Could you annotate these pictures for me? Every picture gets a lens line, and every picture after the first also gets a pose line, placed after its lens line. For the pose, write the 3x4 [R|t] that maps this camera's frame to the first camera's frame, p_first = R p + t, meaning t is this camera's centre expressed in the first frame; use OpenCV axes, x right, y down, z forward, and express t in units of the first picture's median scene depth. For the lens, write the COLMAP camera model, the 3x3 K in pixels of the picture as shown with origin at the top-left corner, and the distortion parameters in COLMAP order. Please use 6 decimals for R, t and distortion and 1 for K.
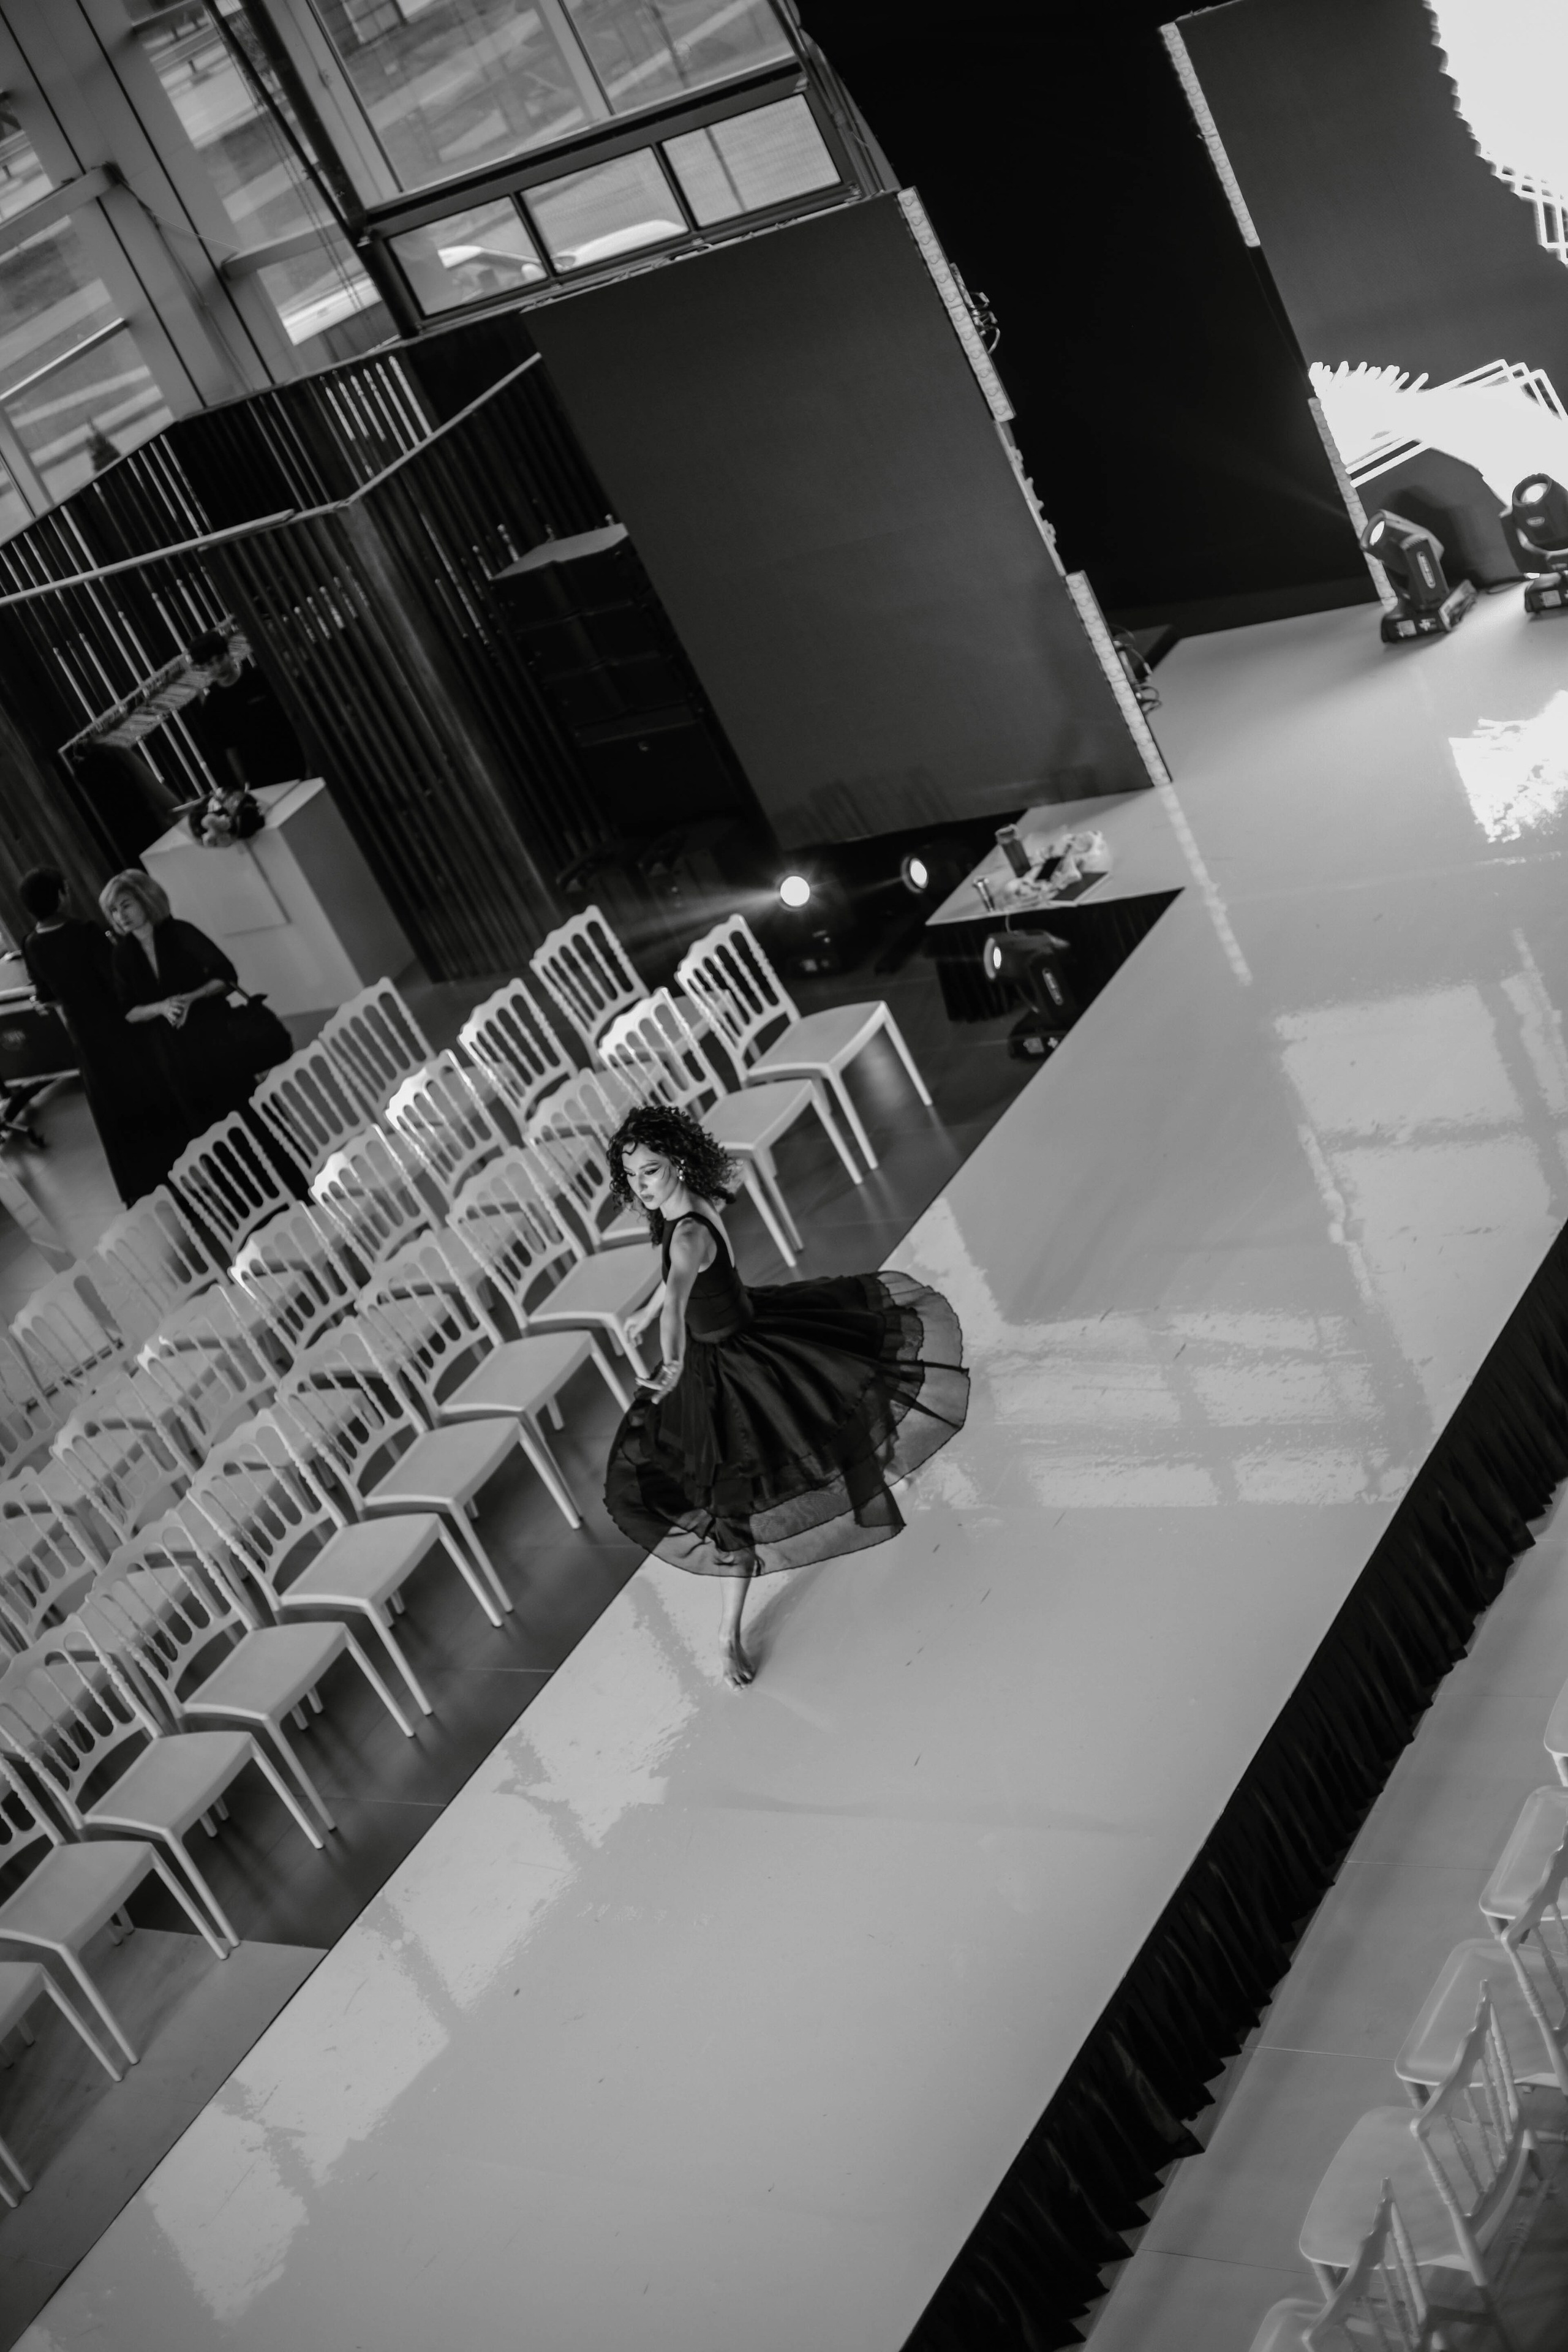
lens RADIAL K [[3211.8, 0, 784.0], [0, 3211.8, 1176.0], [0, 0, 1]] dist [-0.296532, -0.053912]
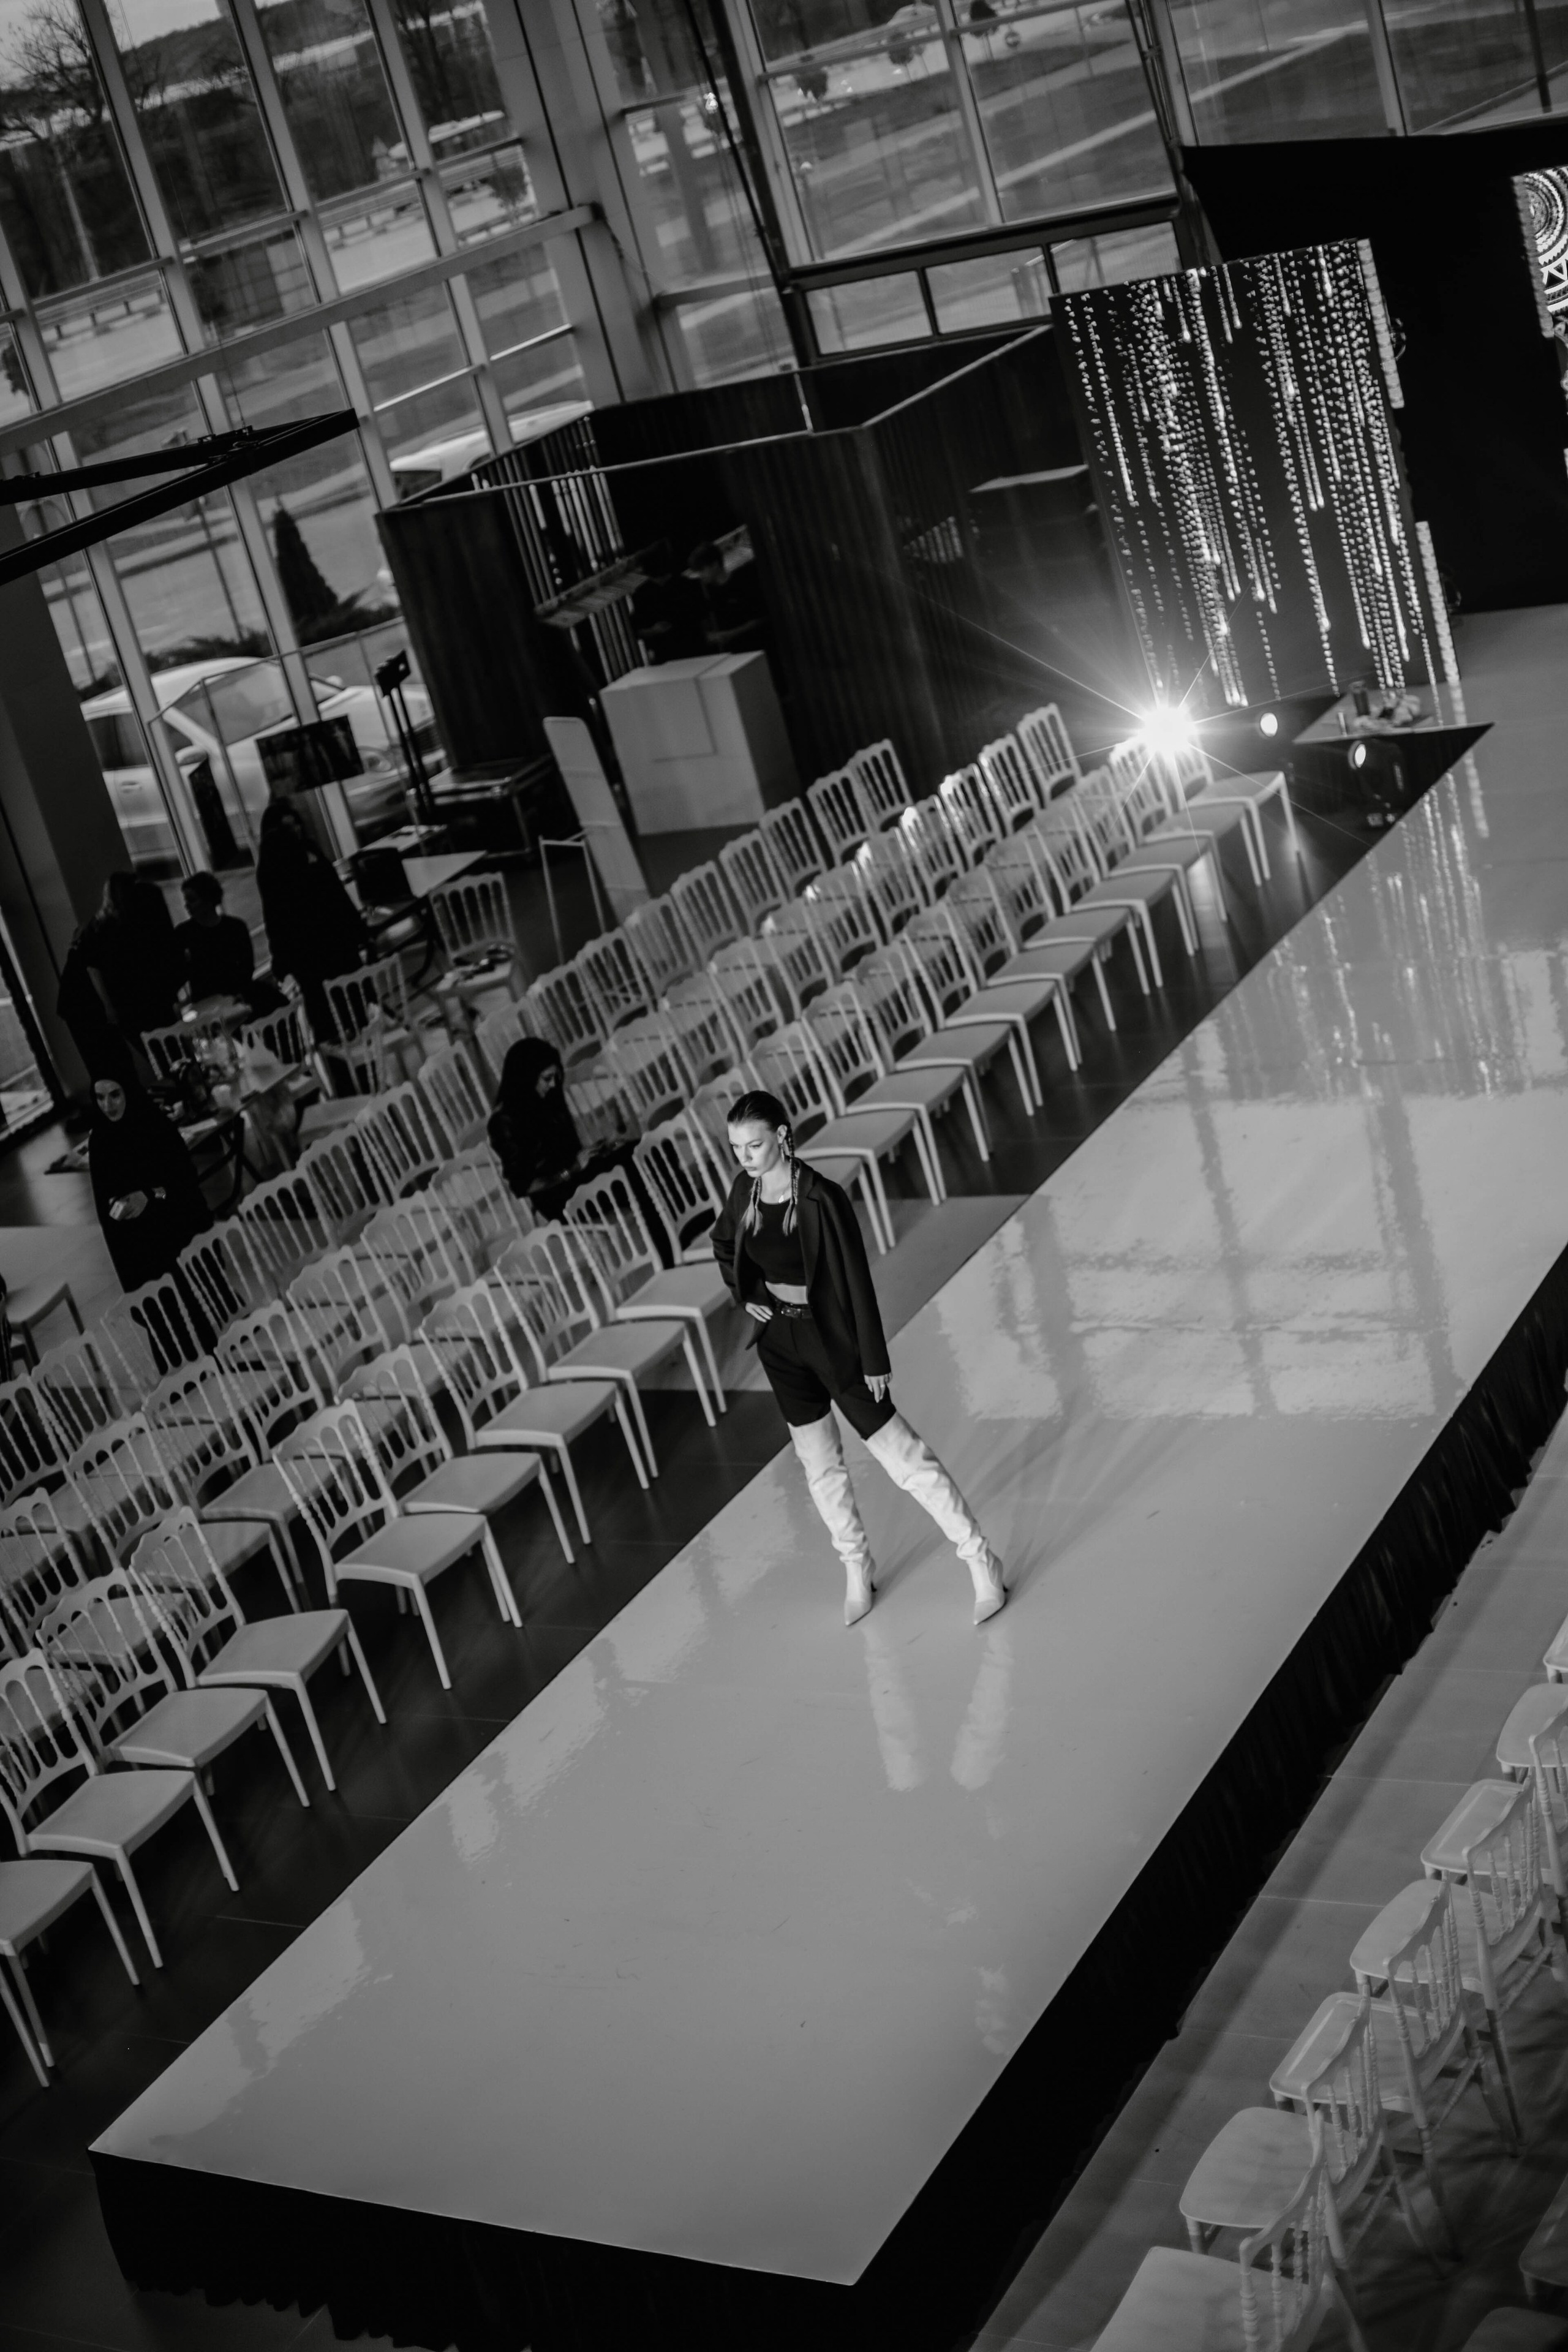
lens RADIAL K [[3409.9, 0, 784.0], [0, 3409.9, 1176.0], [0, 0, 1]] dist [-0.574163, 0.027127]
pose [[0.987521, 0.119865, 0.102150, -0.189122], [-0.103226, 0.982510, -0.154980, 0.222746], [-0.118940, 0.142502, 0.982622, -0.232316]]
